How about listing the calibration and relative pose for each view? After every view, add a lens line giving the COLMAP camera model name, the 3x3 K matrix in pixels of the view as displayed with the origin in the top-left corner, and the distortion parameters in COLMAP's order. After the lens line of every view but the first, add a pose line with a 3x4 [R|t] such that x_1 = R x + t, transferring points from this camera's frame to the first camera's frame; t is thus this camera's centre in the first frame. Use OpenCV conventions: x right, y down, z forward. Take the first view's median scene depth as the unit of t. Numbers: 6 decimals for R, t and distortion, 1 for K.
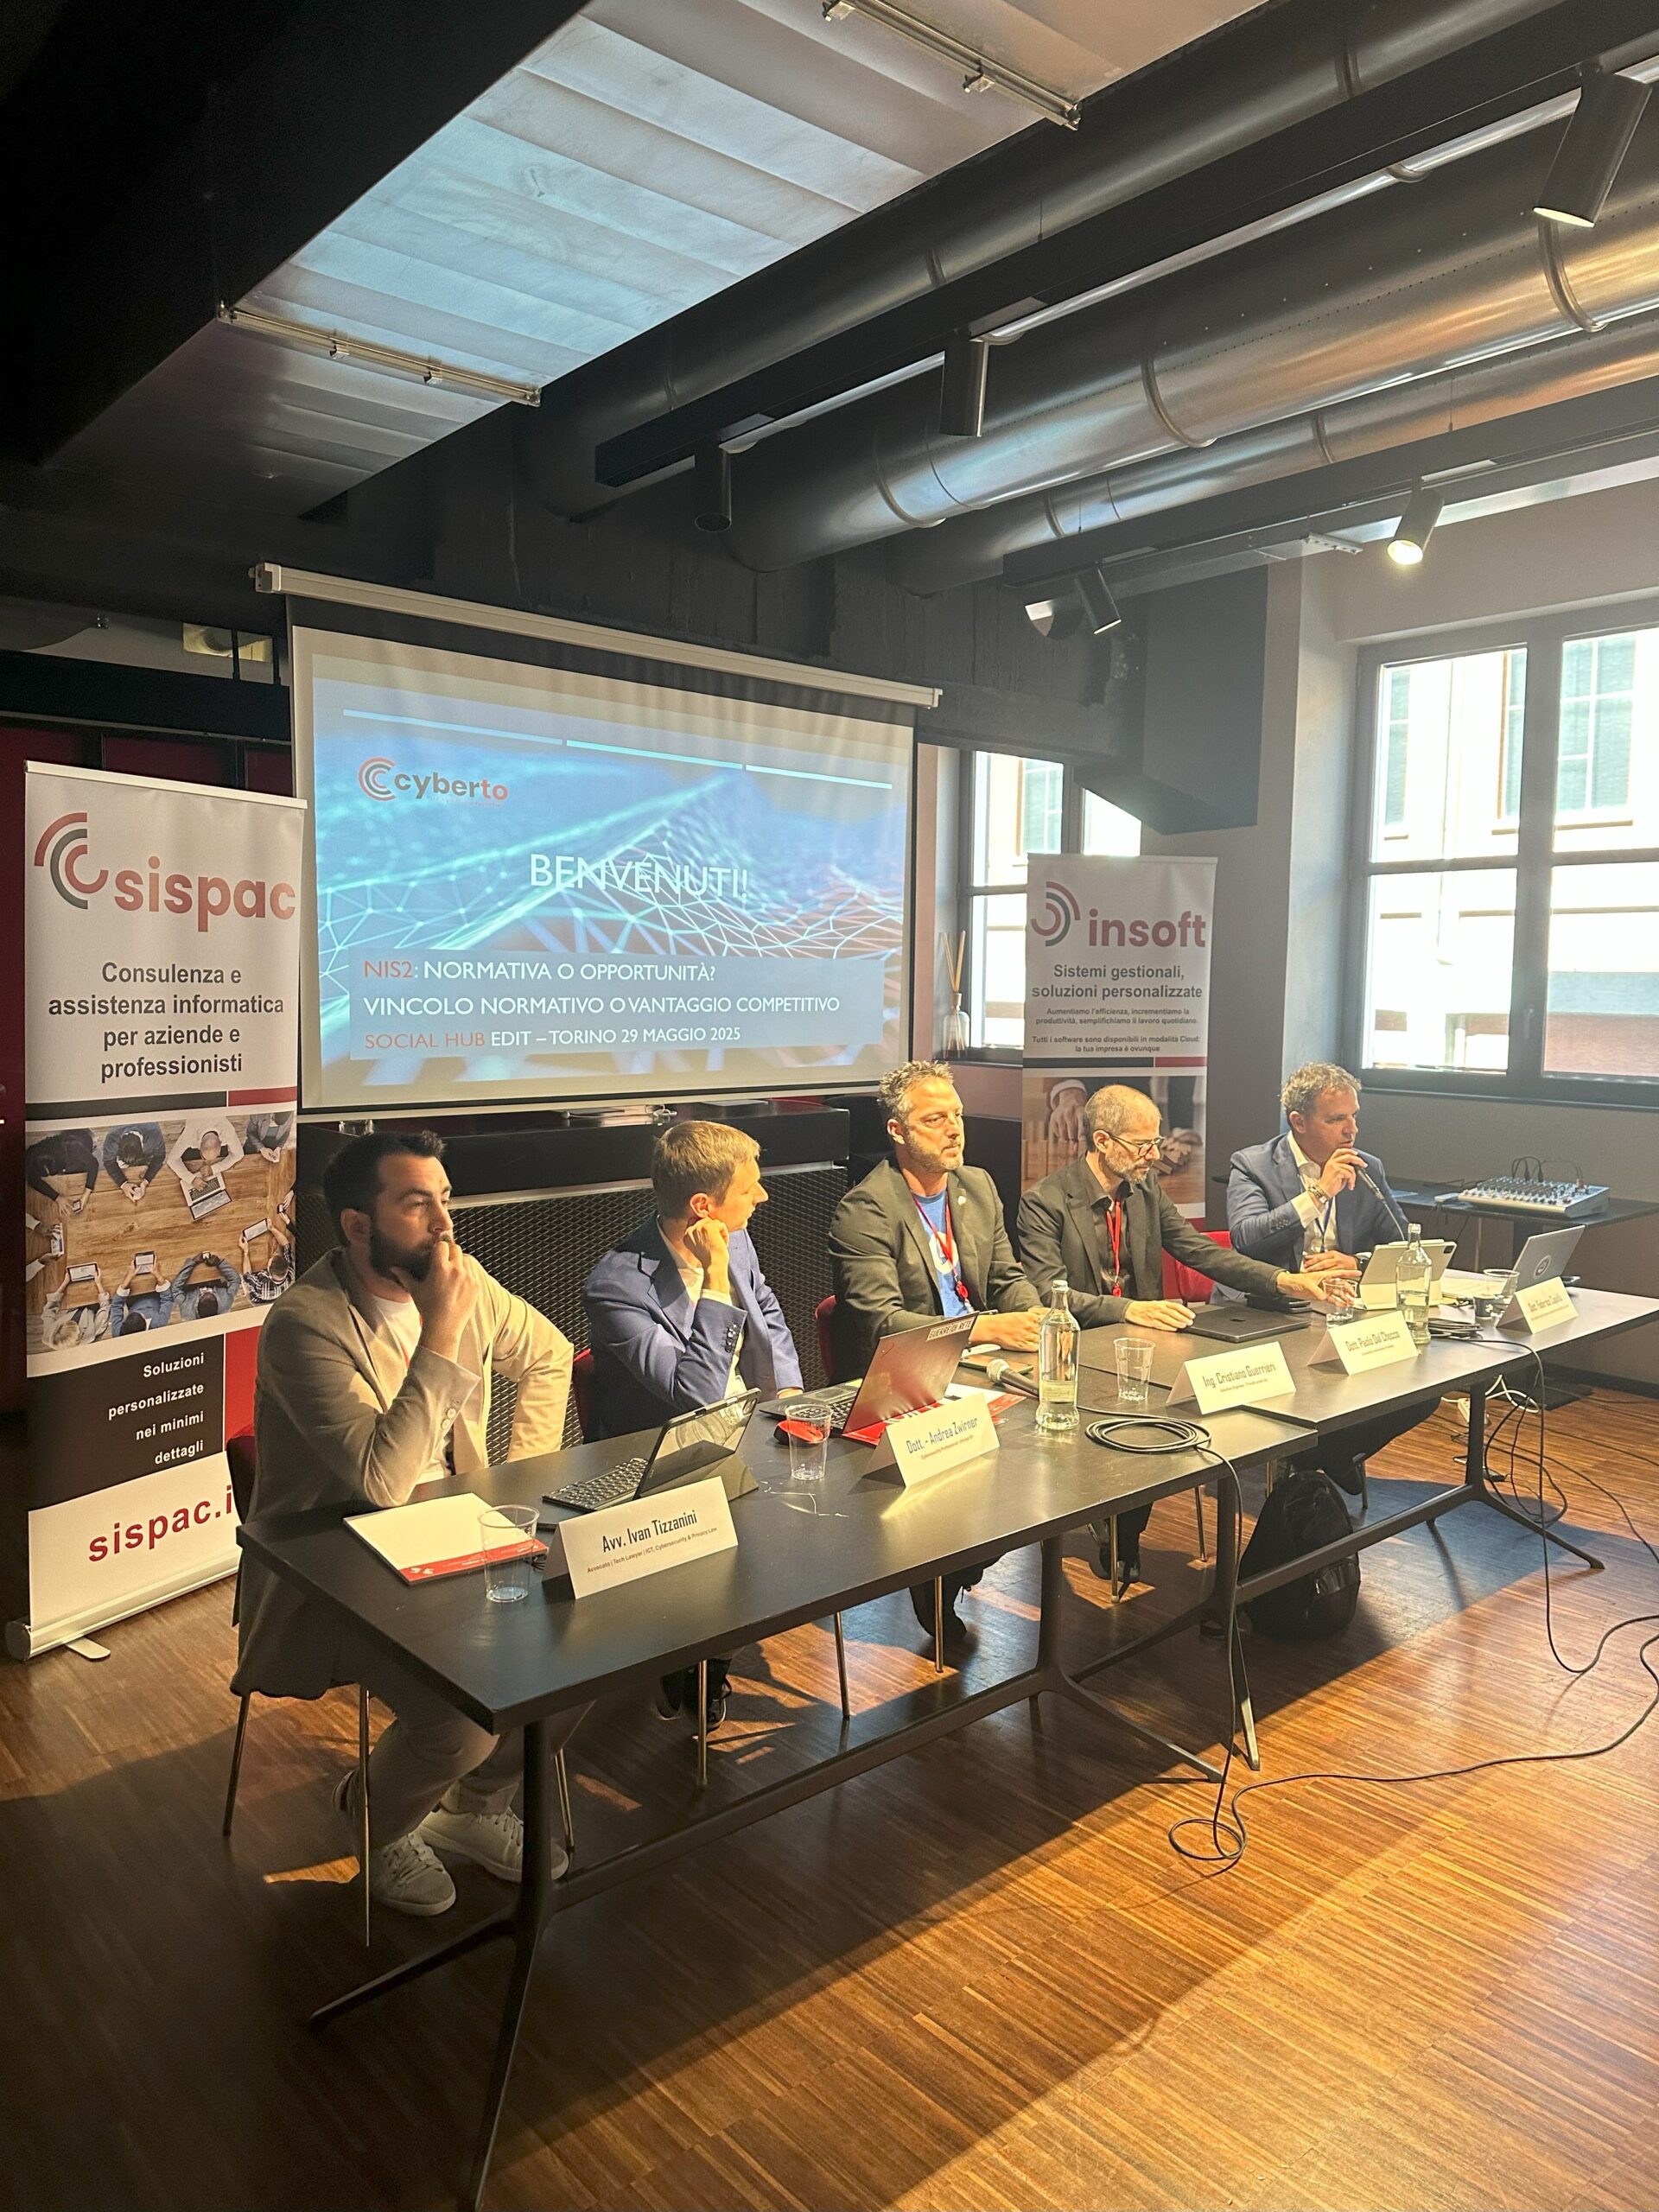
lens RADIAL K [[1568.2, 0, 829.5], [0, 1568.2, 1106.0], [0, 0, 1]] dist [0.080166, -0.167118]
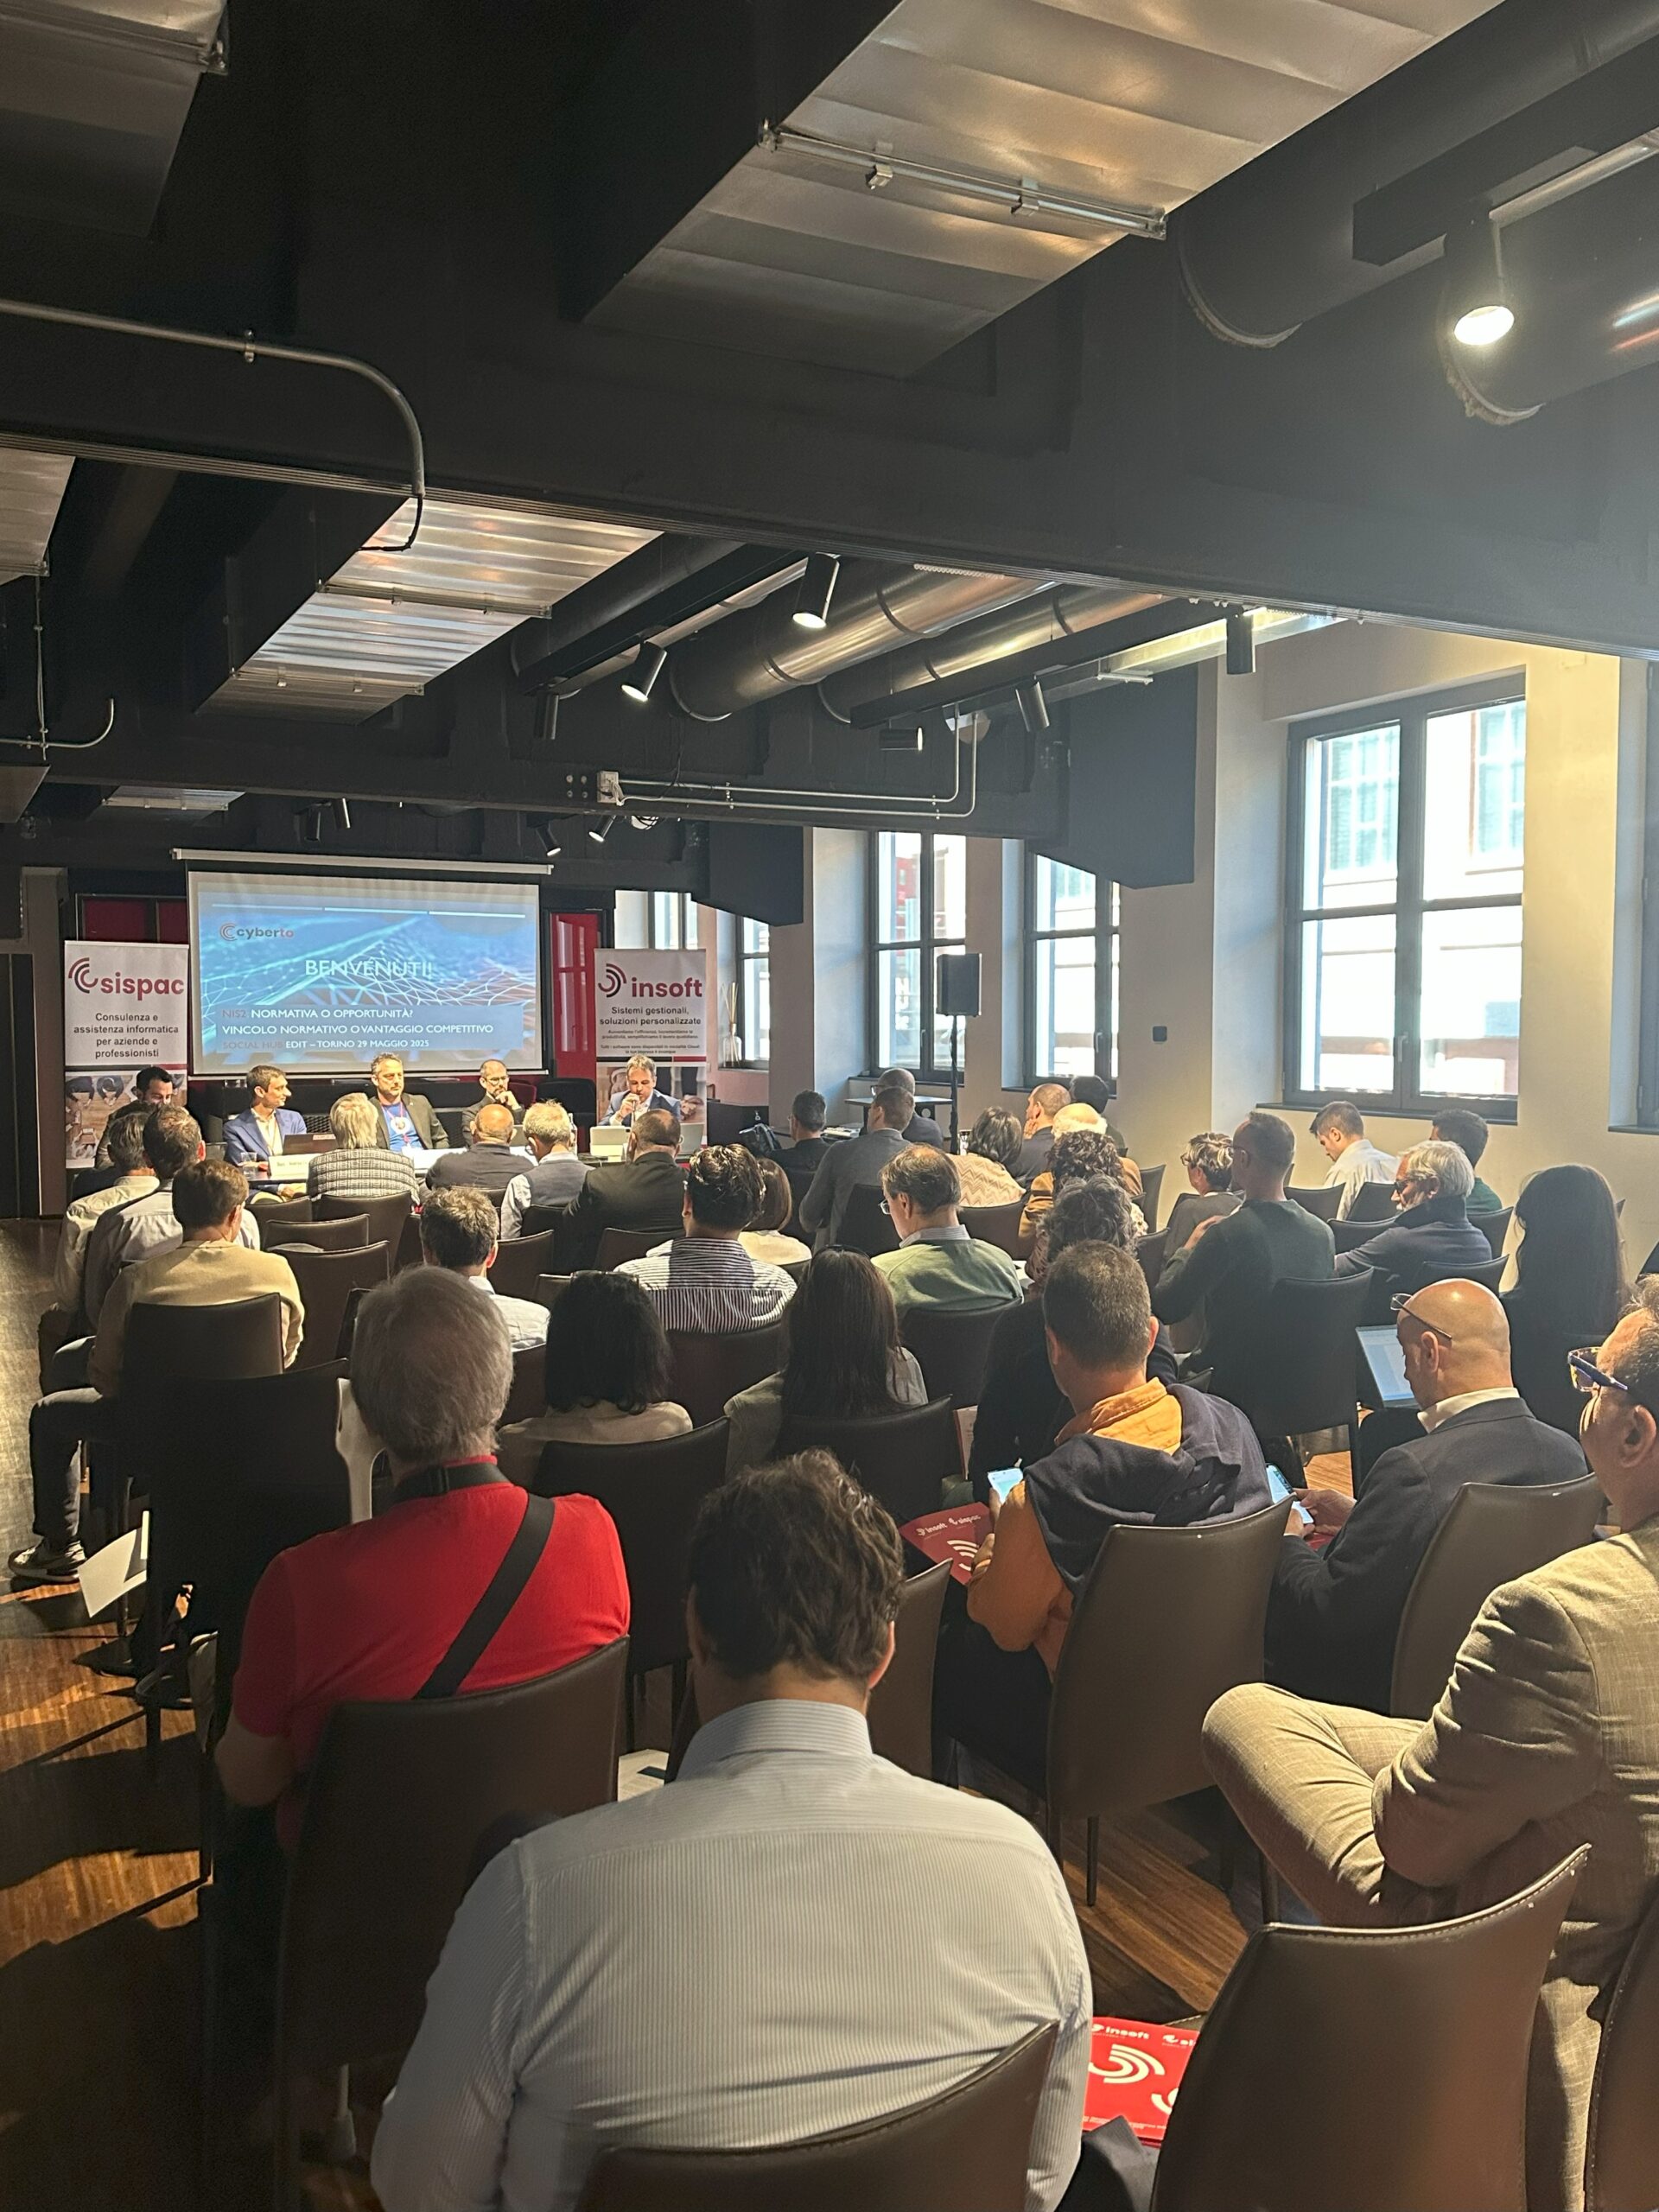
lens RADIAL K [[1807.4, 0, 829.5], [0, 1807.4, 1106.0], [0, 0, 1]] dist [0.032690, -0.007393]
pose [[0.970987, 0.001588, -0.239126, 1.193185], [-0.008793, 0.999539, -0.029067, 0.116077], [0.238969, 0.030326, 0.970554, -1.349409]]
